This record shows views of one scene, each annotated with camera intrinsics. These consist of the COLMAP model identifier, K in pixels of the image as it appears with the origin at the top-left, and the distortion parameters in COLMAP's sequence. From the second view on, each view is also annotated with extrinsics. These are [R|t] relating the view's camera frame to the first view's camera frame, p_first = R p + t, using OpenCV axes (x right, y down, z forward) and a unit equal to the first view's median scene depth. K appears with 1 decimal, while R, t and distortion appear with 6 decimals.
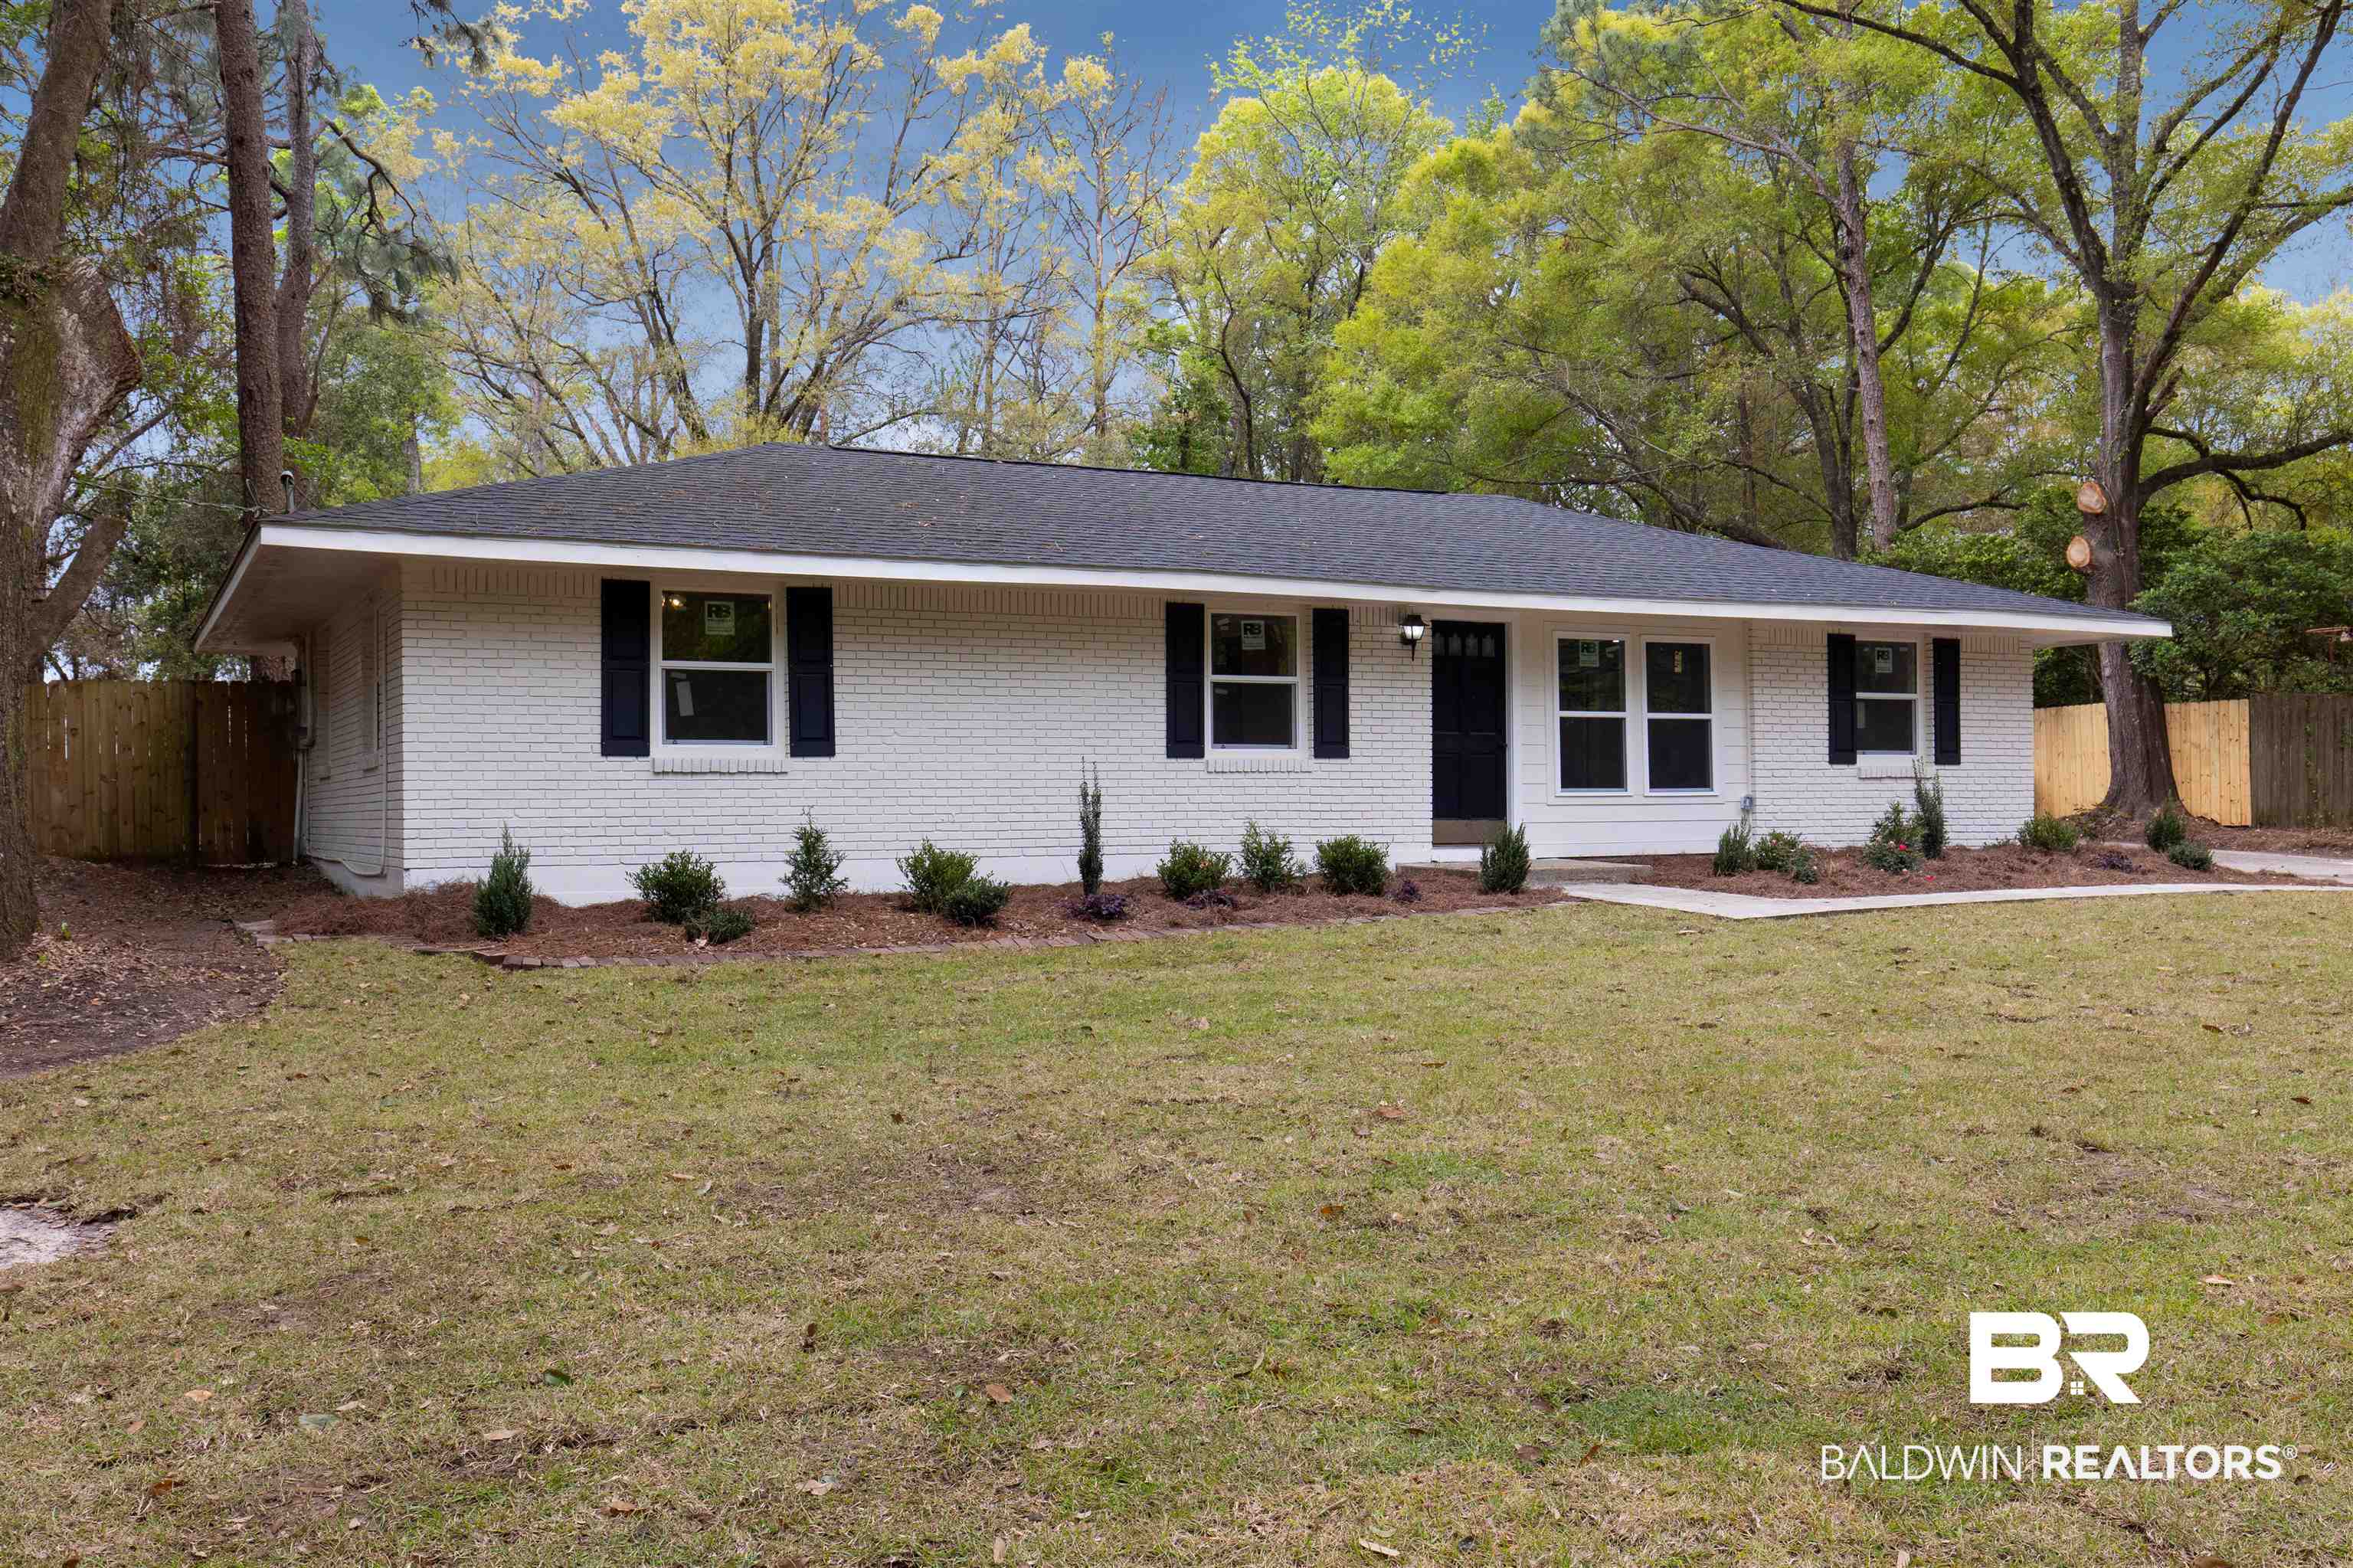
lens RADIAL K [[2218.9, 0, 1178.0], [0, 2218.9, 780.3], [0, 0, 1]] dist [0.009208, 0.000000]
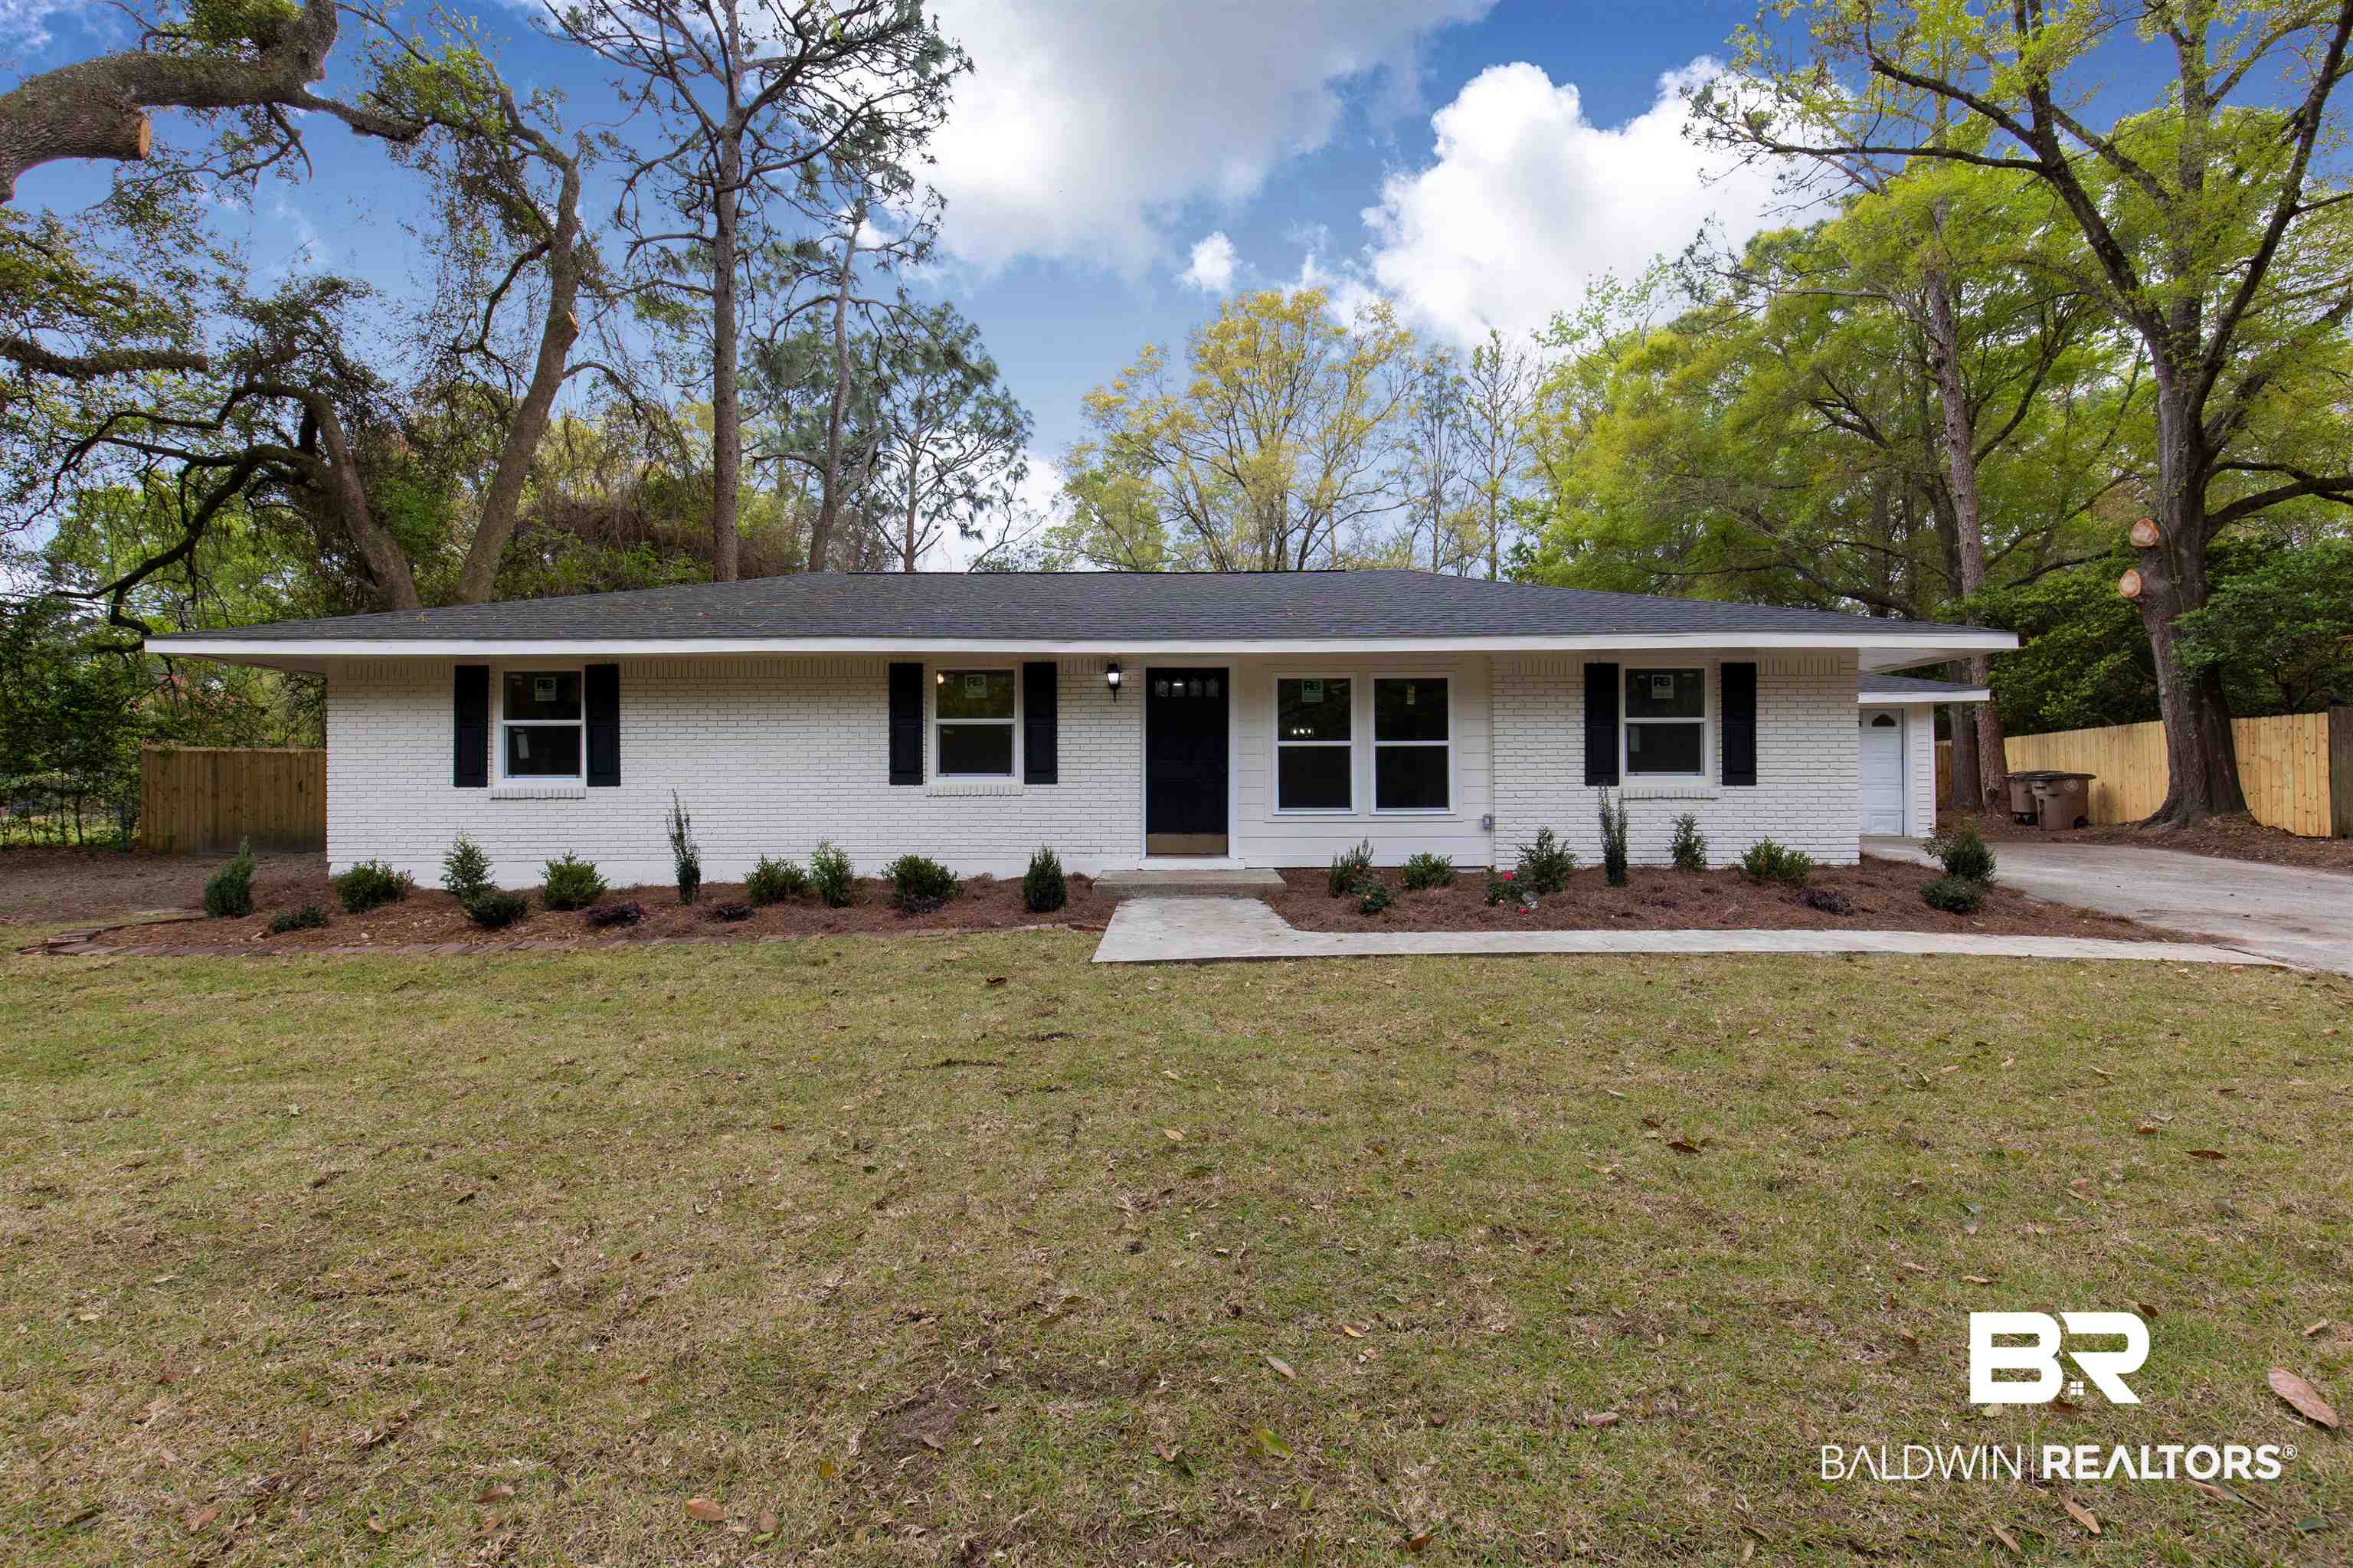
lens RADIAL K [[1073.0, 0, 1174.4], [0, 1073.0, 792.2], [0, 0, 1]] dist [-0.003255, -0.000431]
pose [[0.873007, 0.004150, -0.487690, 0.392100], [0.002511, 0.999912, 0.013003, -0.011651], [0.487701, -0.012576, 0.872920, 0.475286]]
